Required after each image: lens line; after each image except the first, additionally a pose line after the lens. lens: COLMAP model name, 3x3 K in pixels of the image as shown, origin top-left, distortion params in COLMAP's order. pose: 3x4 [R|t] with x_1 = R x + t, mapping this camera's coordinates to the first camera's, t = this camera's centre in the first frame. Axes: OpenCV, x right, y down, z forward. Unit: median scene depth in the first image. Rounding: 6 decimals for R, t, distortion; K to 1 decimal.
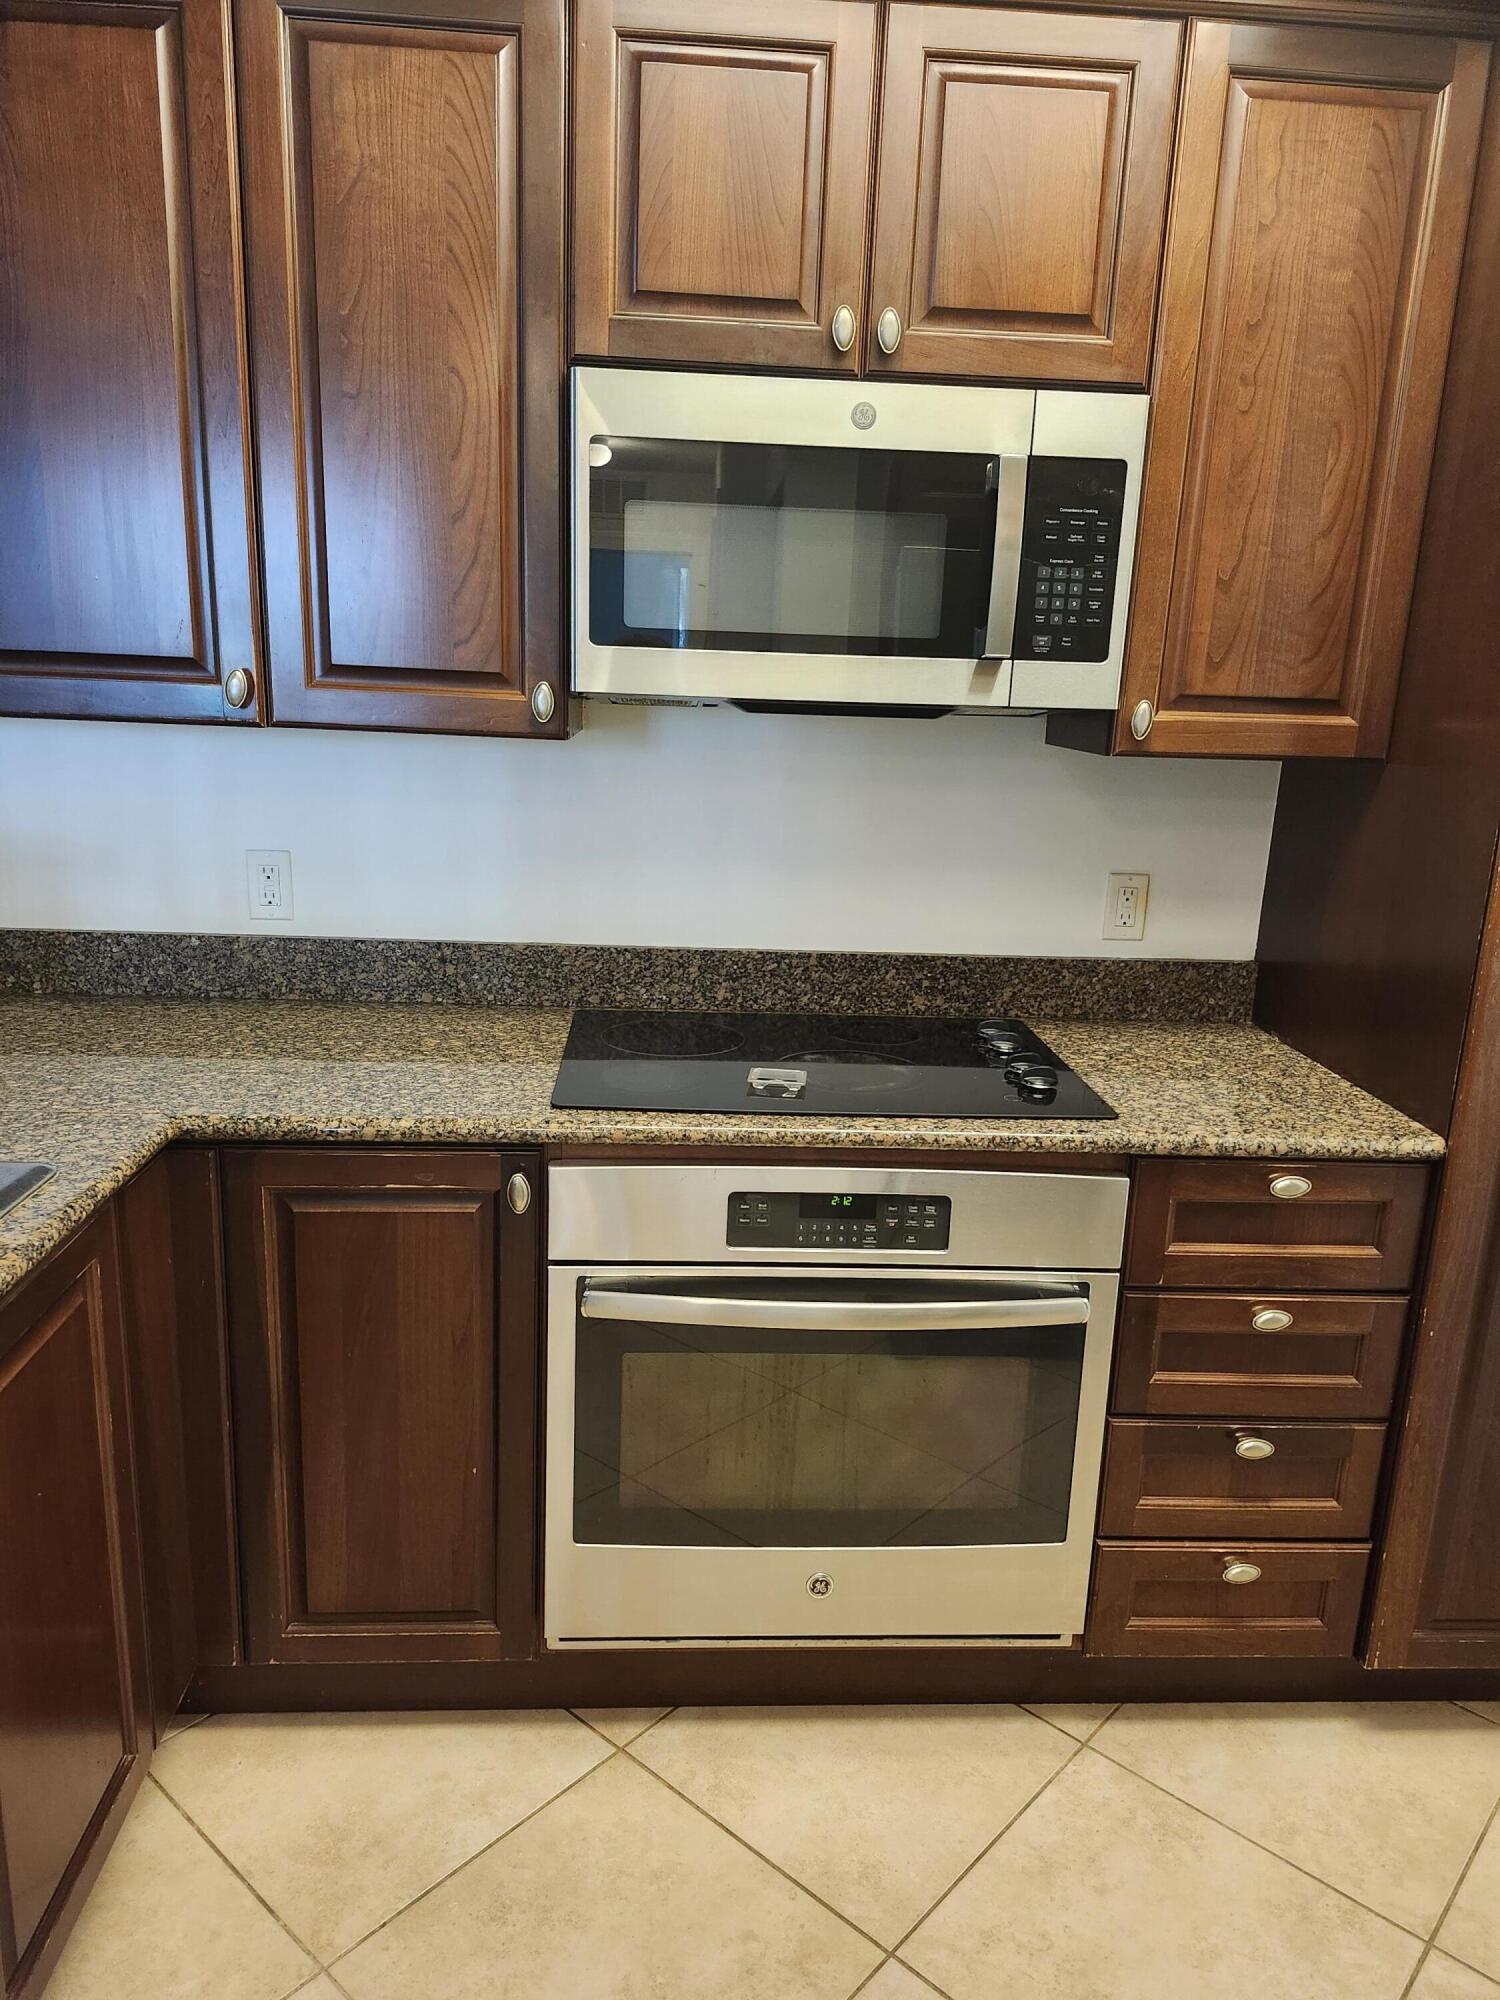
lens RADIAL K [[1392.6, 0, 752.1], [0, 1392.6, 1034.6], [0, 0, 1]] dist [0.077472, -0.079185]
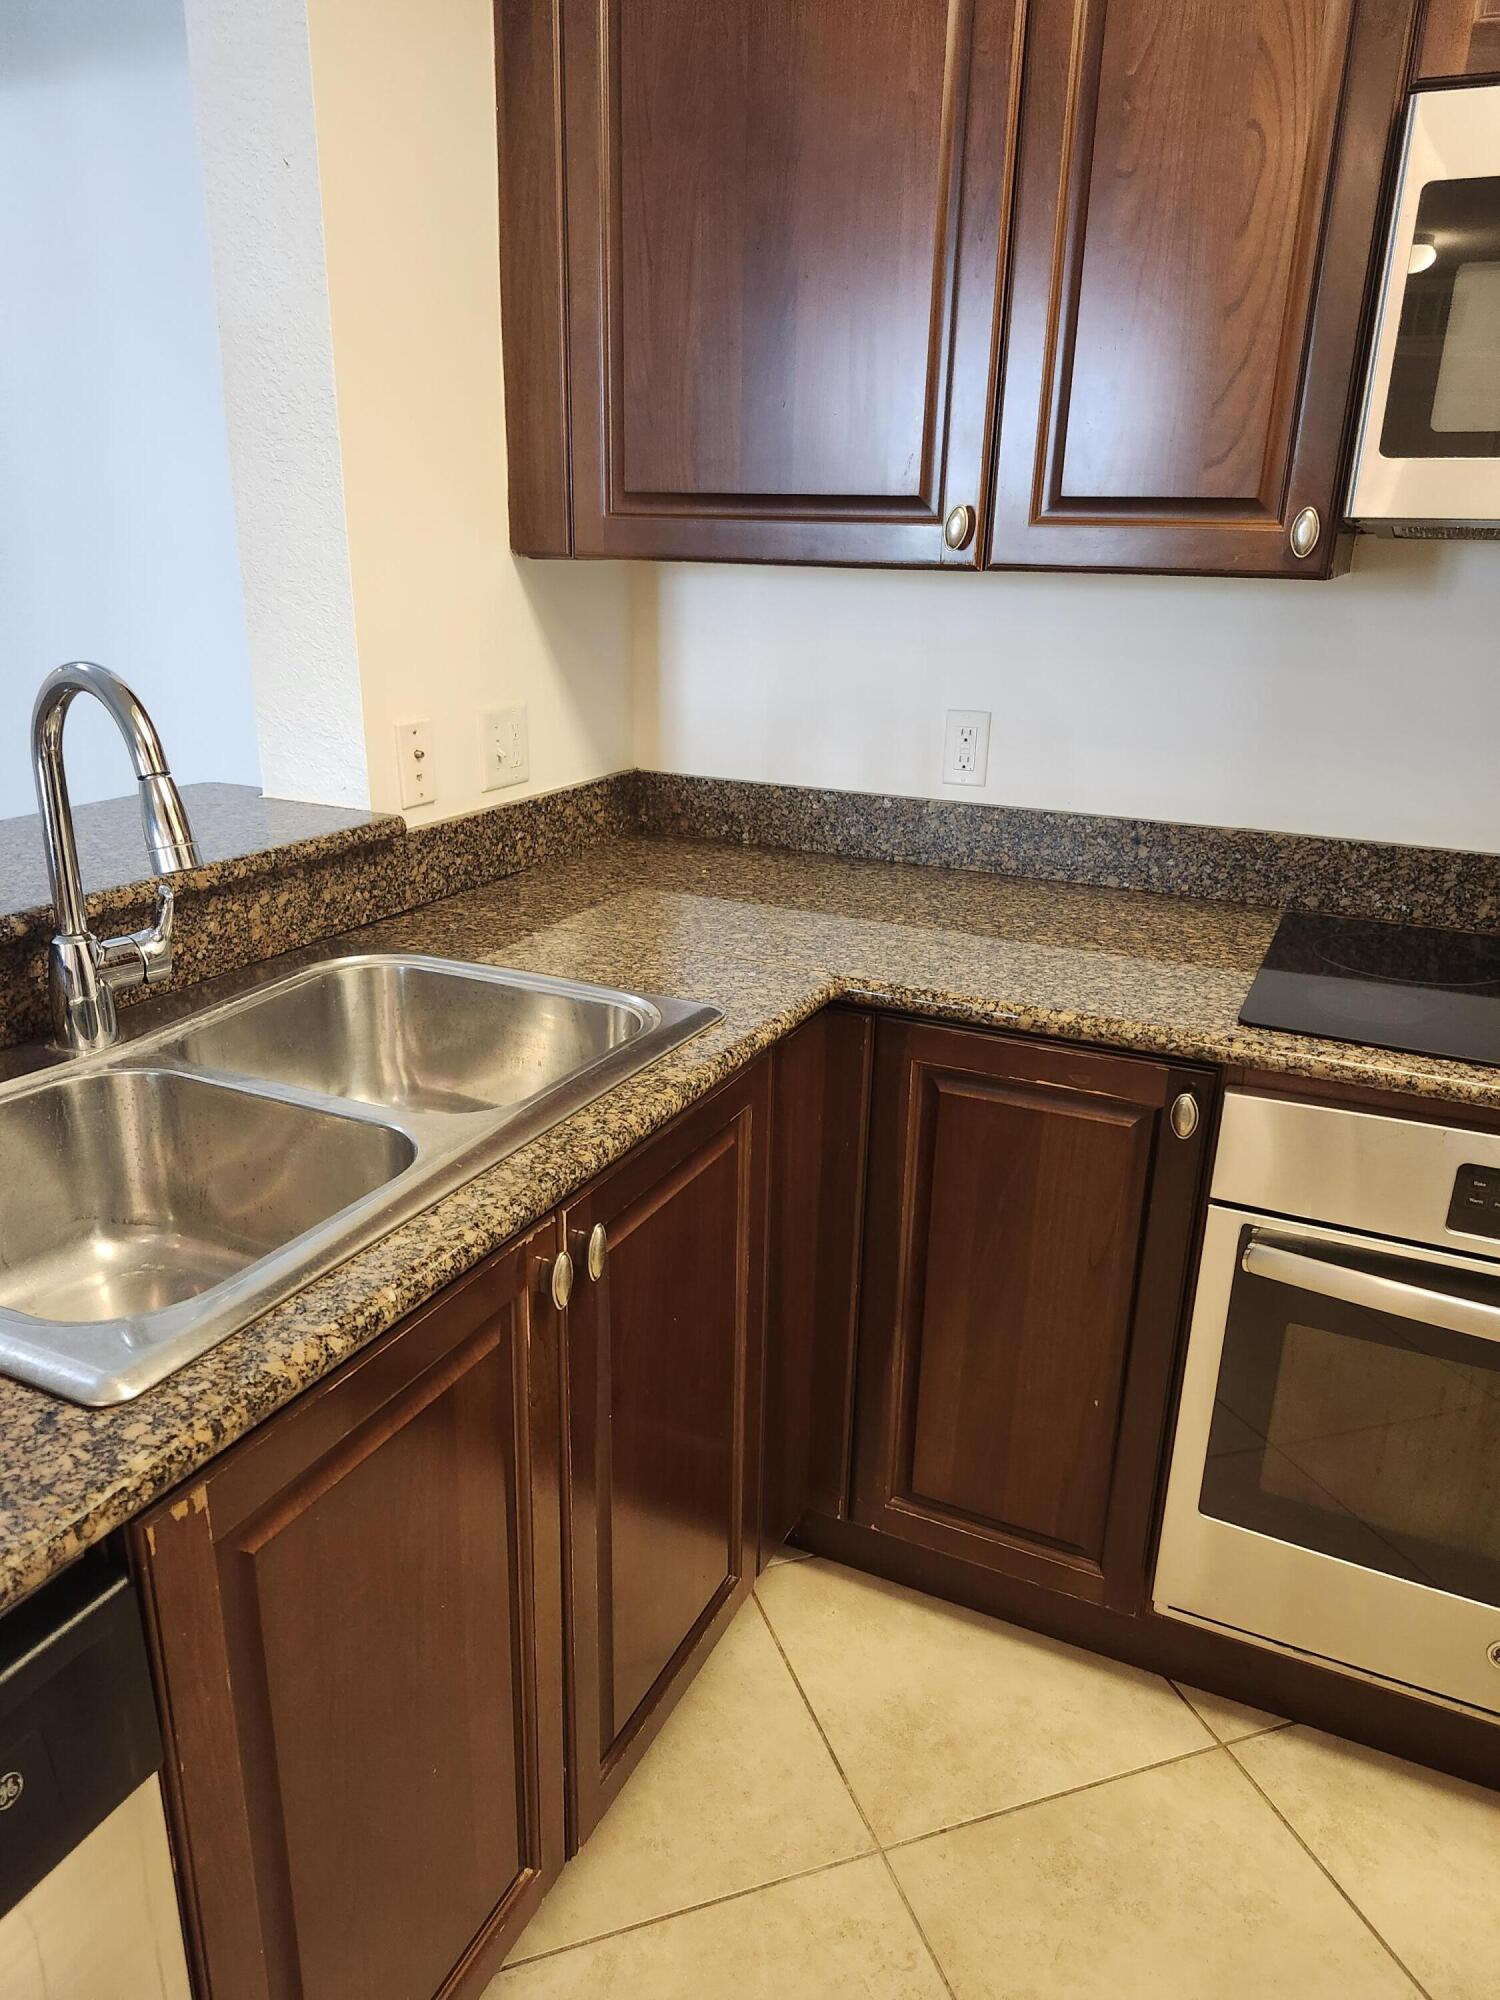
lens RADIAL K [[1392.6, 0, 741.0], [0, 1392.6, 1024.0], [0, 0, 1]] dist [0.077472, -0.079185]
pose [[0.875438, 0.143884, -0.461417, -0.014070], [-0.110291, 0.988943, 0.099130, 0.001626], [0.470578, -0.035892, 0.881628, 0.101113]]
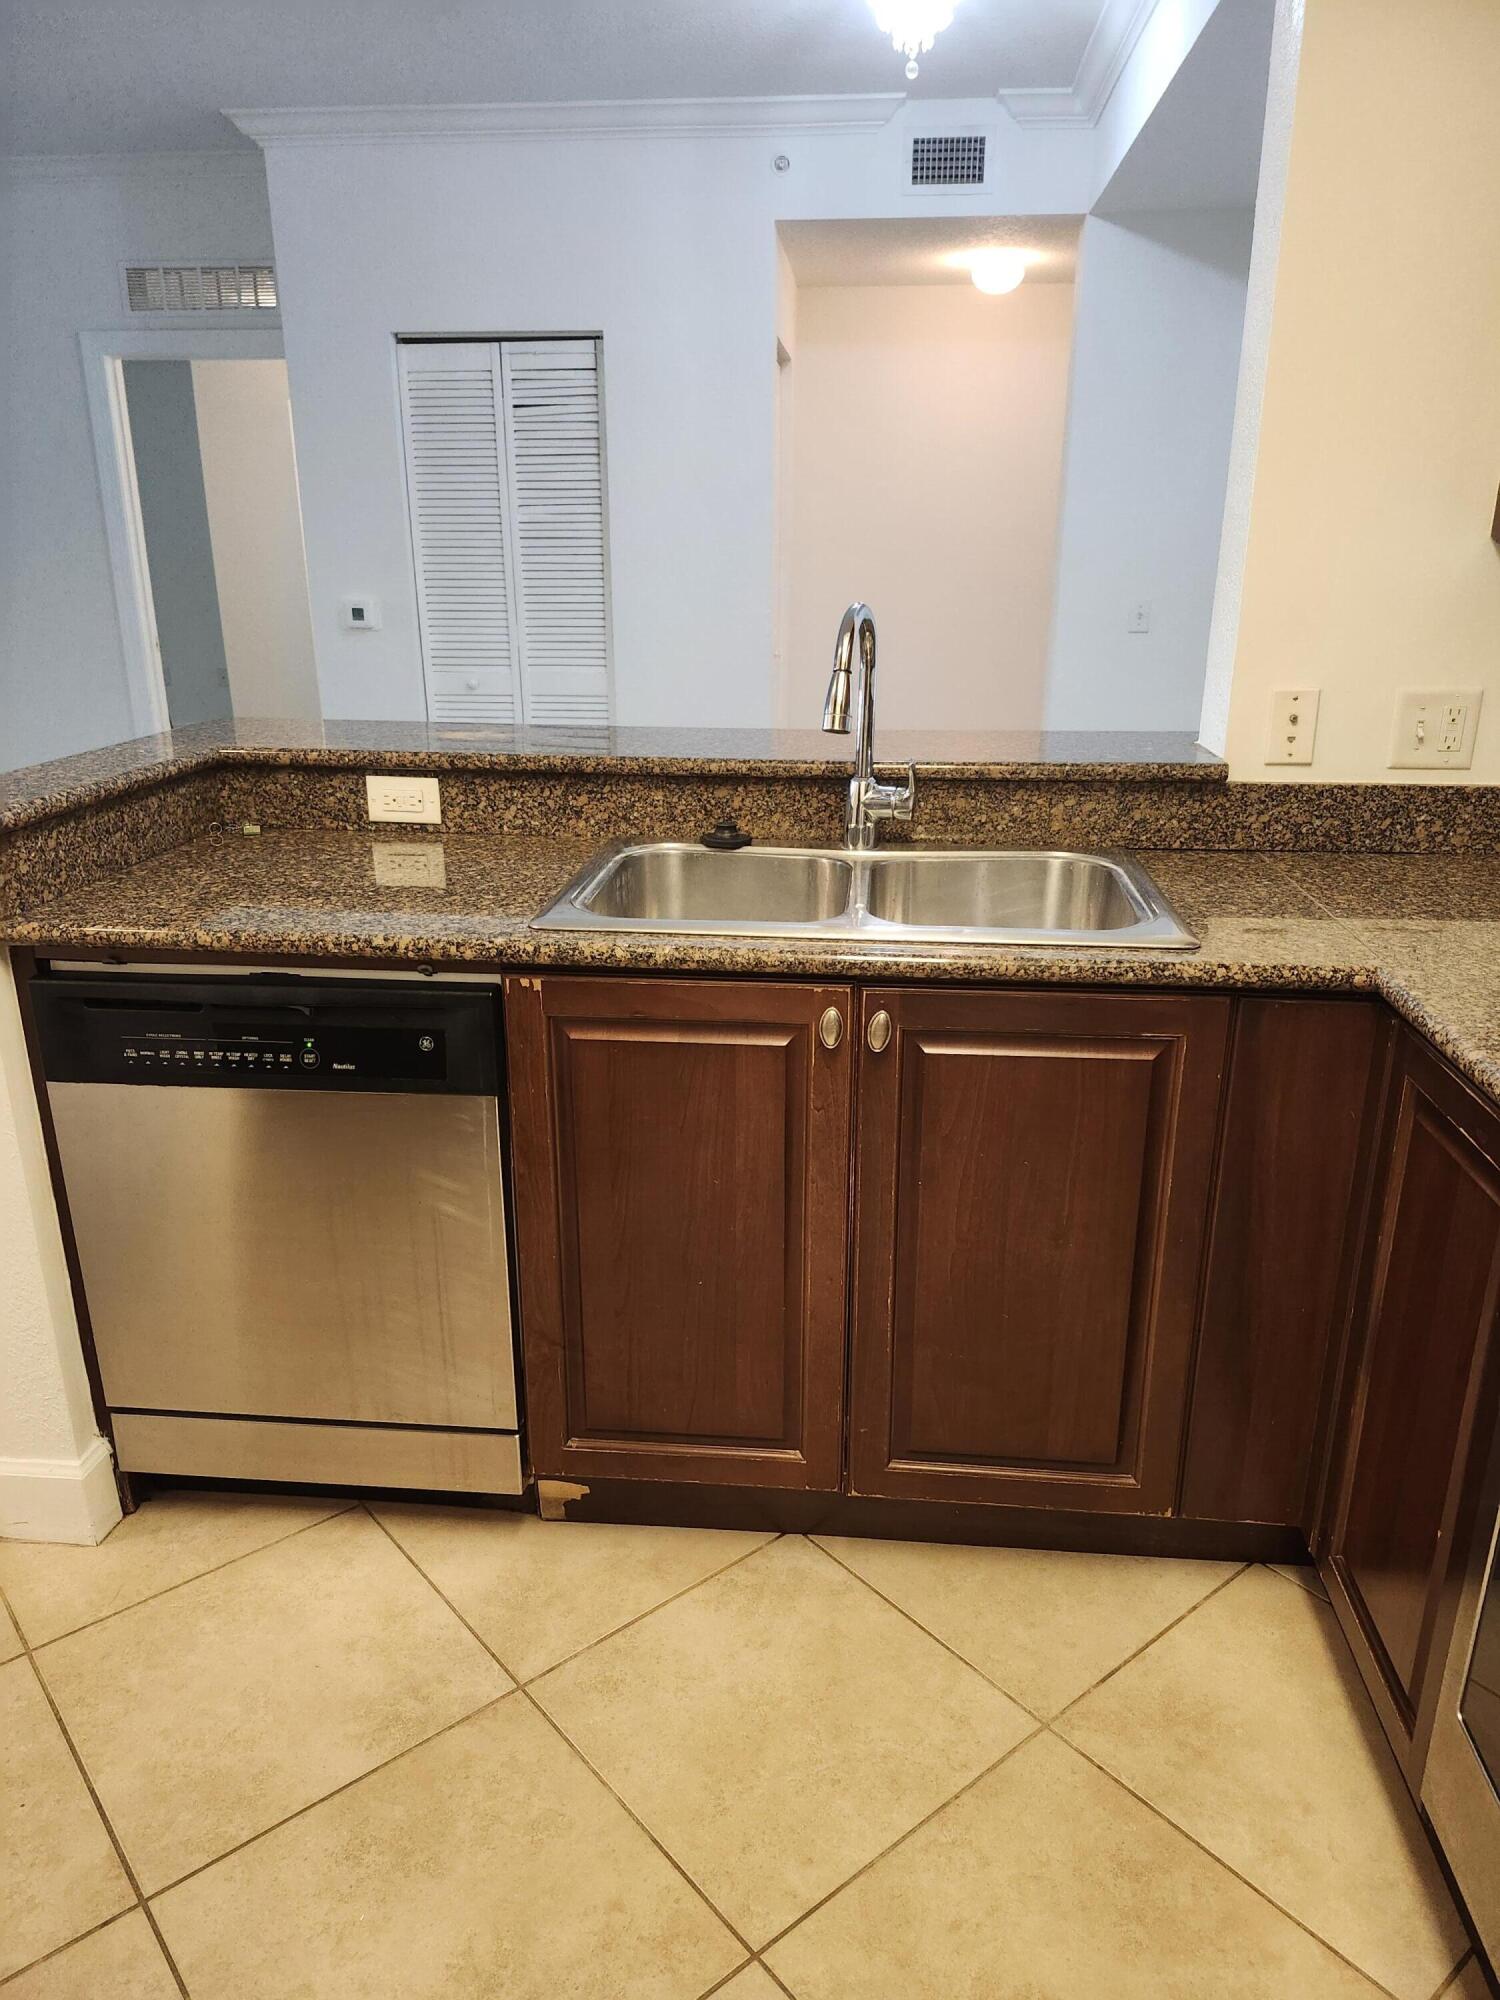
lens RADIAL K [[1392.6, 0, 732.2], [0, 1392.6, 1010.8], [0, 0, 1]] dist [0.077472, -0.079185]
pose [[-0.168653, 0.278677, -0.945460, 0.570278], [-0.250985, 0.915441, 0.314600, -0.104446], [0.953185, 0.290355, -0.084448, 0.680440]]
